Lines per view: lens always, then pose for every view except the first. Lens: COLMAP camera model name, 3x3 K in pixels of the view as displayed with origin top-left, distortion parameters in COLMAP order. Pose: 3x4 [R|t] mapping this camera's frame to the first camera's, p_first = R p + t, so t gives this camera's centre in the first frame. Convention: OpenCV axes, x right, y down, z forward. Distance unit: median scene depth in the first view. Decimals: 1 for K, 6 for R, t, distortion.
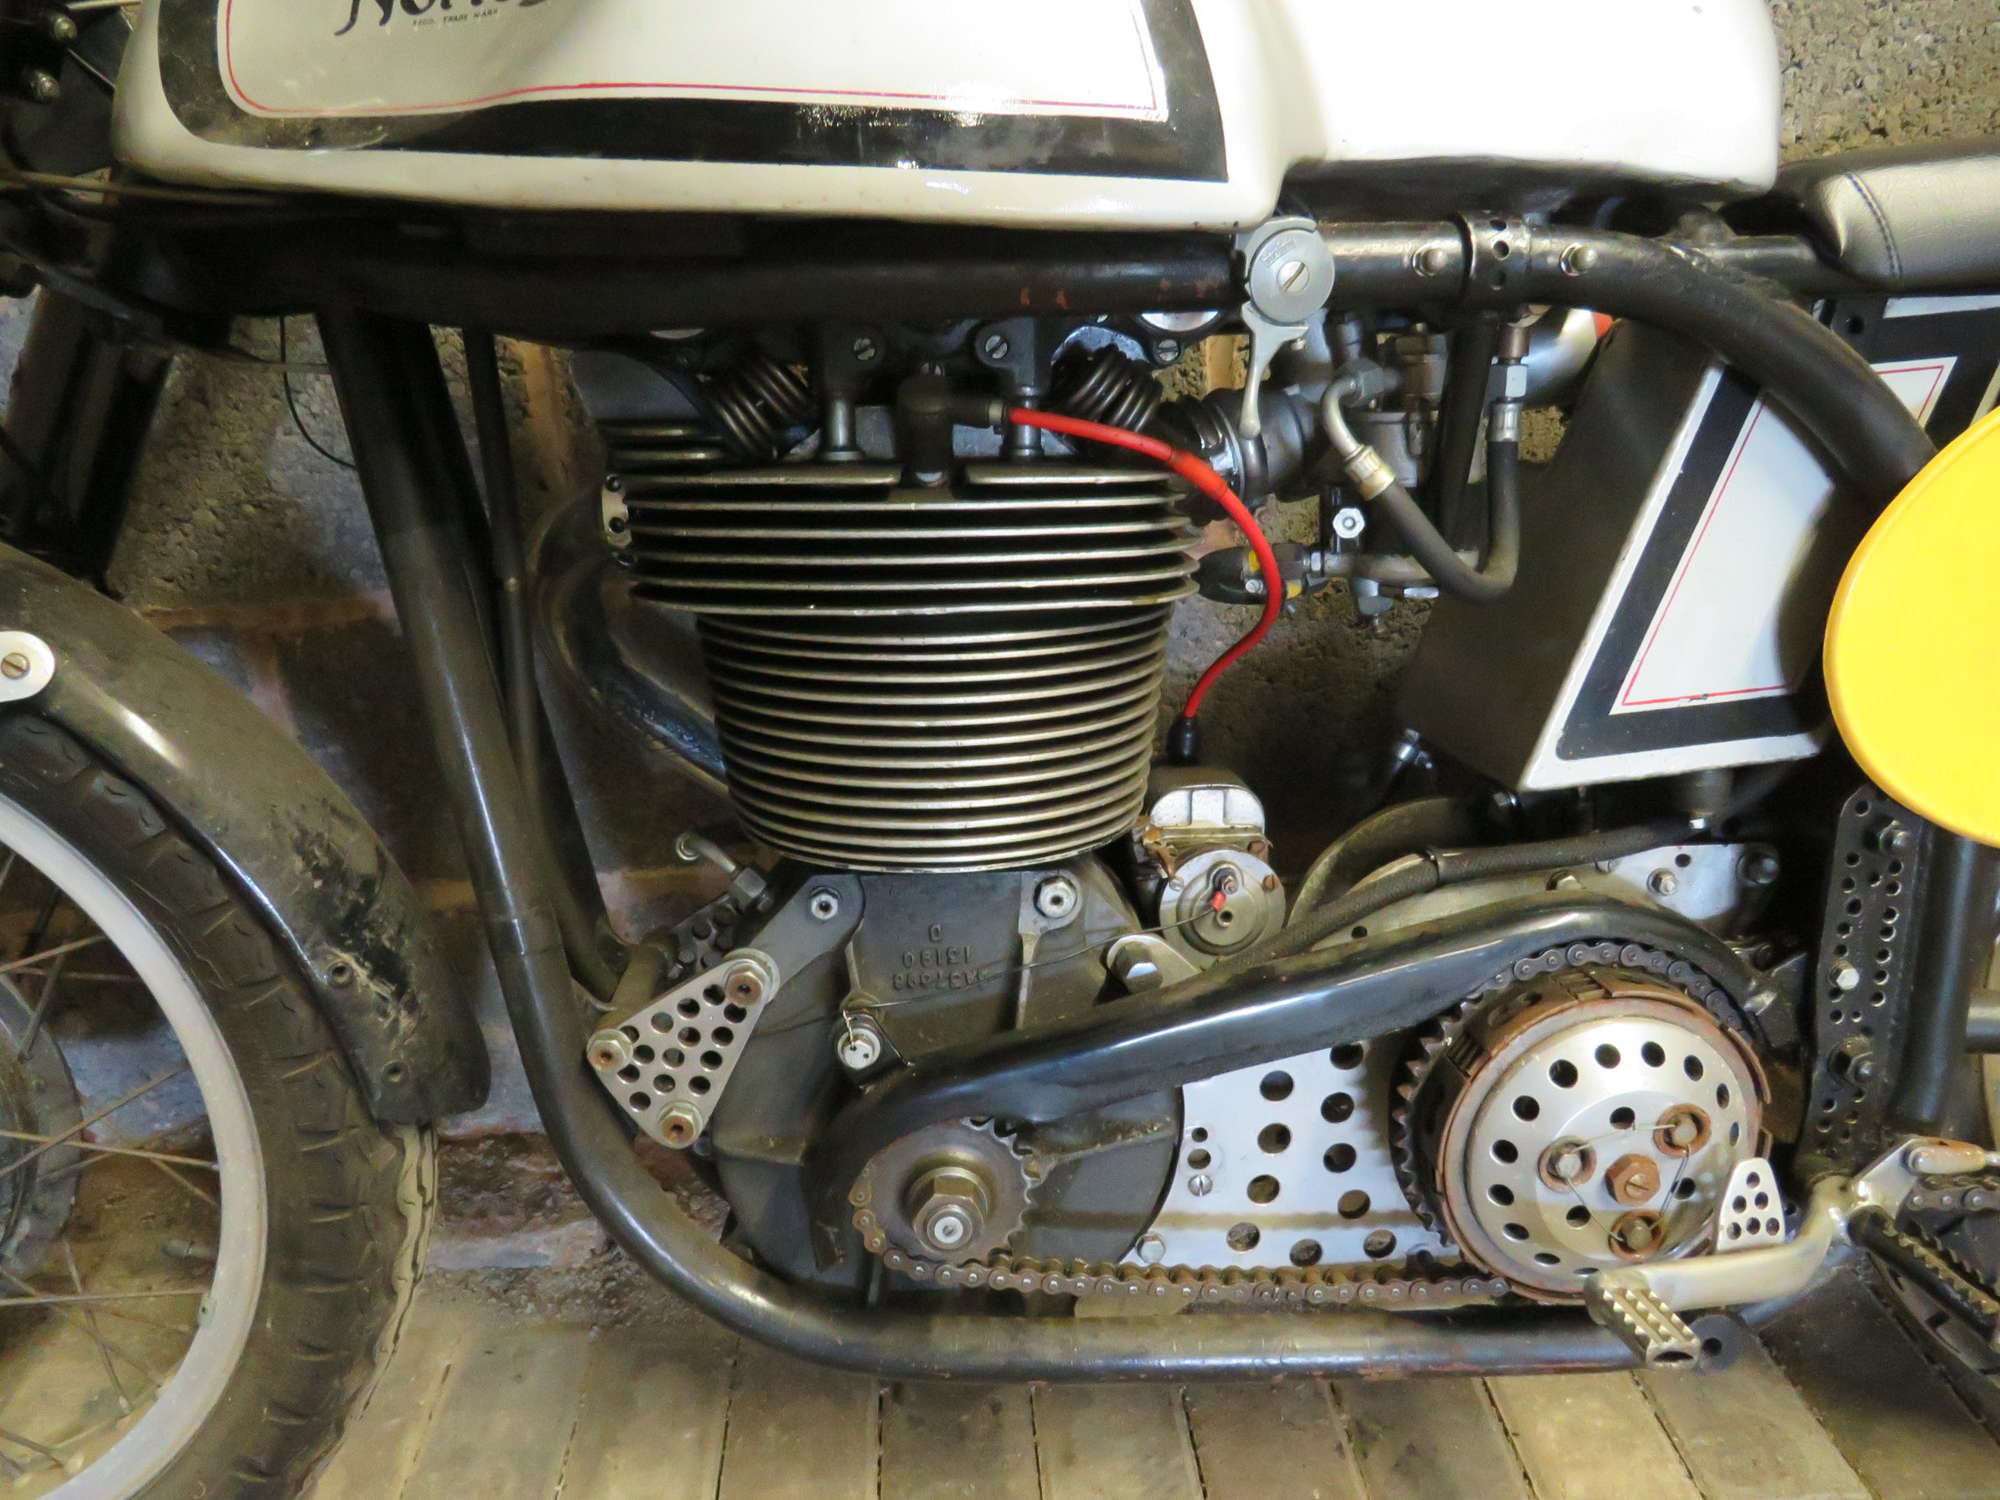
lens RADIAL K [[1416.2, 0, 1005.6], [0, 1416.2, 756.4], [0, 0, 1]] dist [-0.017619, 0.002962]
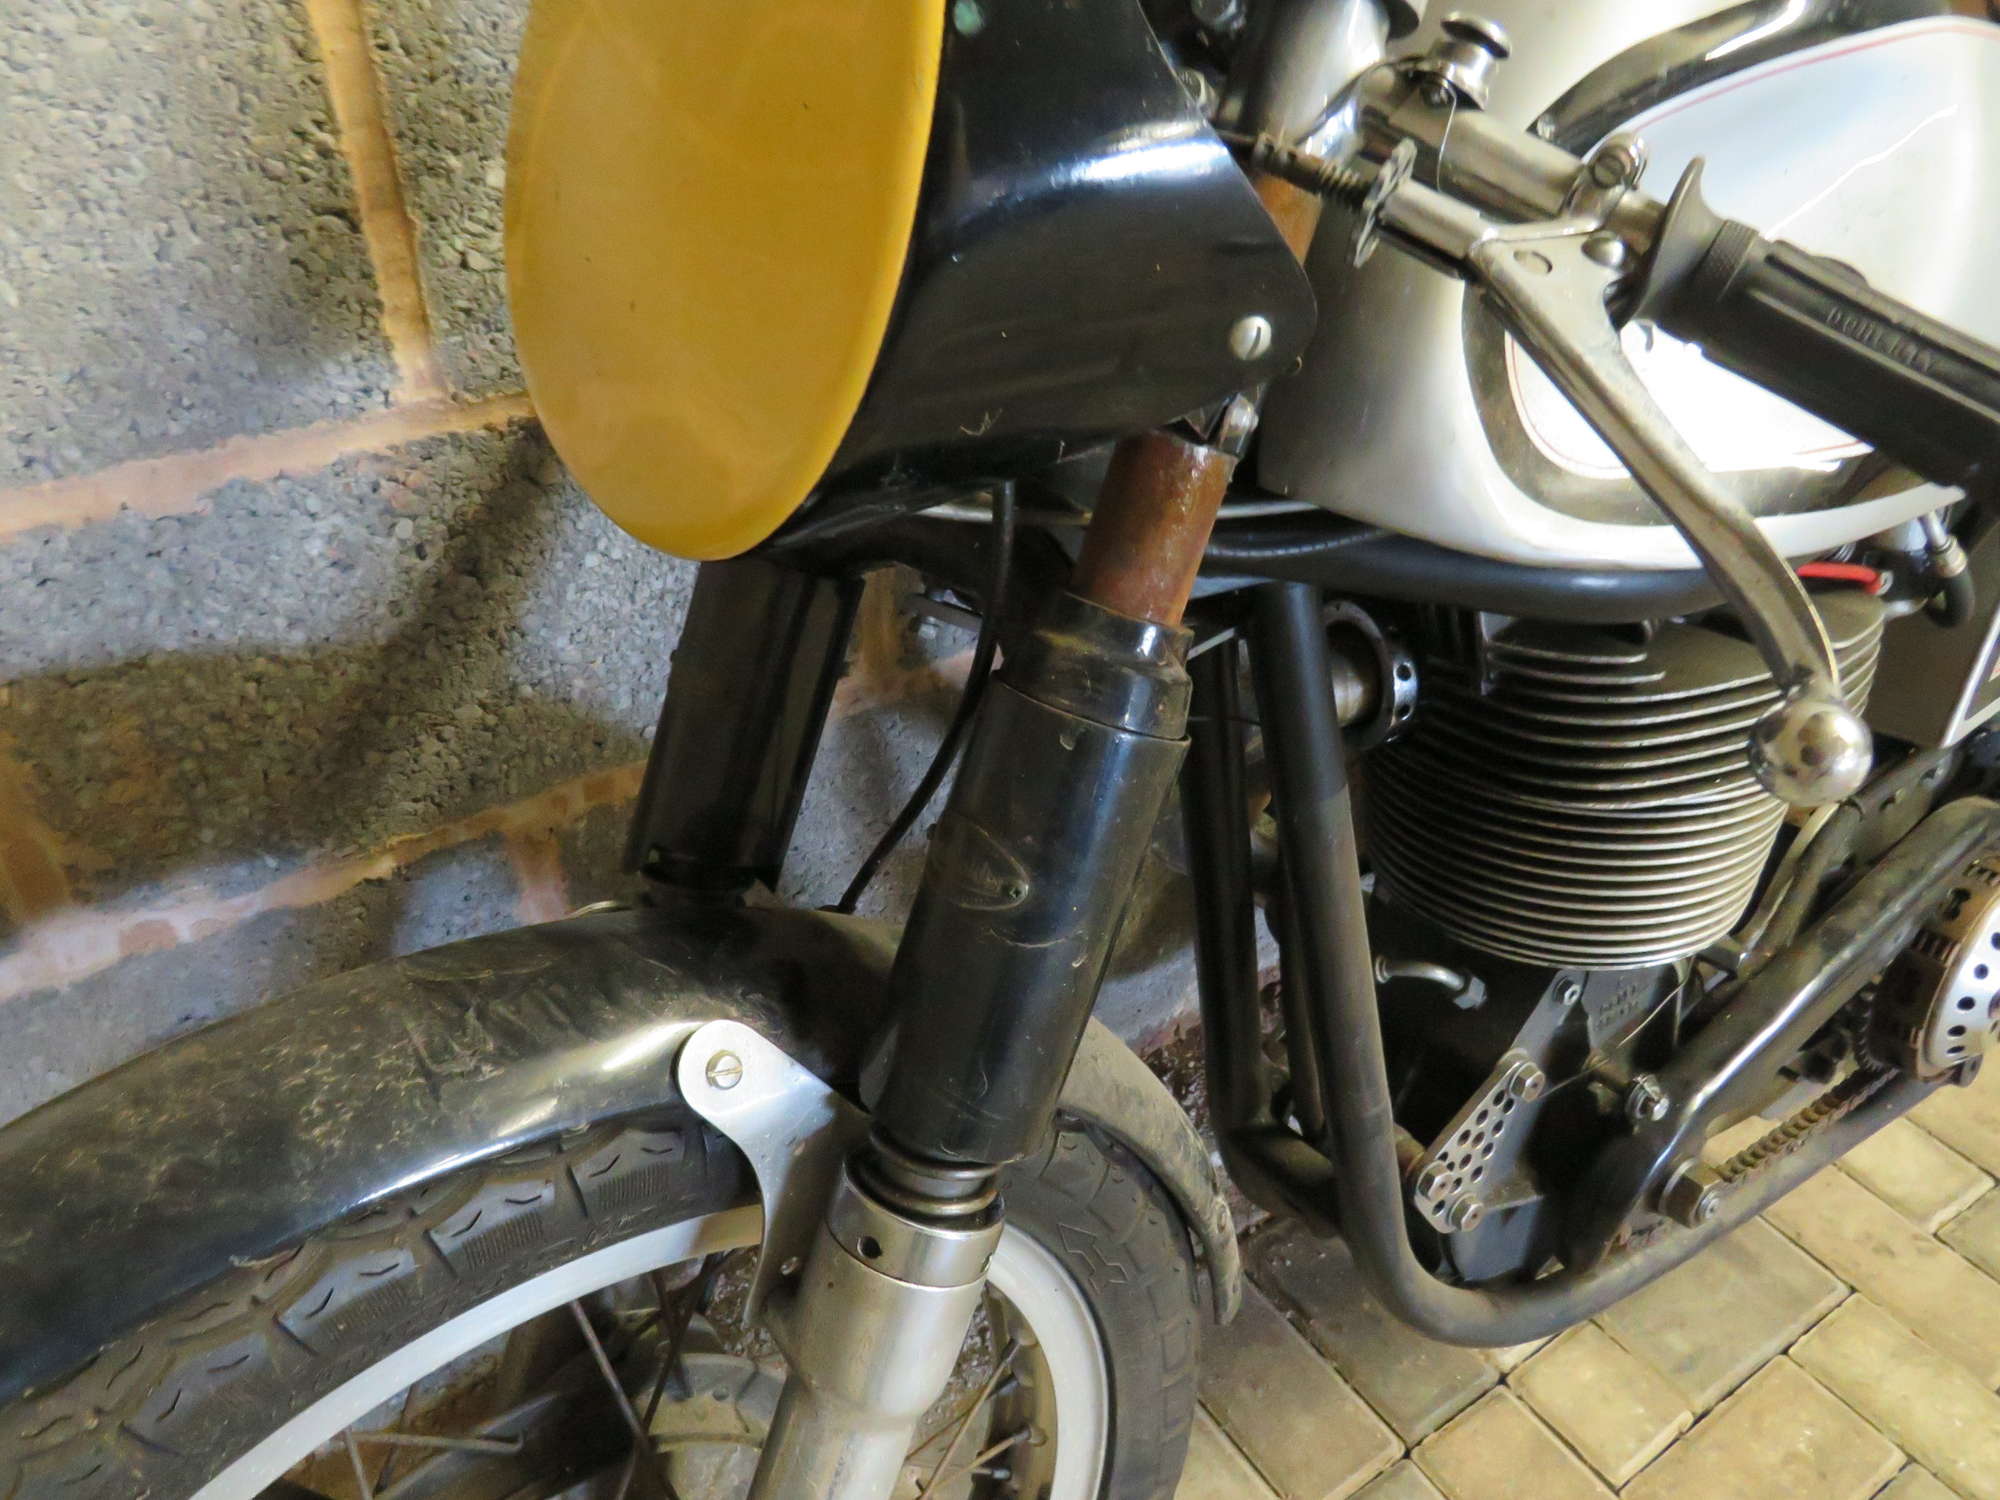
lens RADIAL K [[1439.6, 0, 1000.0], [0, 1439.6, 750.0], [0, 0, 1]] dist [-0.015716, -0.000849]
pose [[0.856558, -0.249684, 0.451625, -0.949987], [0.156232, 0.959556, 0.234186, -0.404081], [-0.491832, -0.130036, 0.860925, 0.252384]]
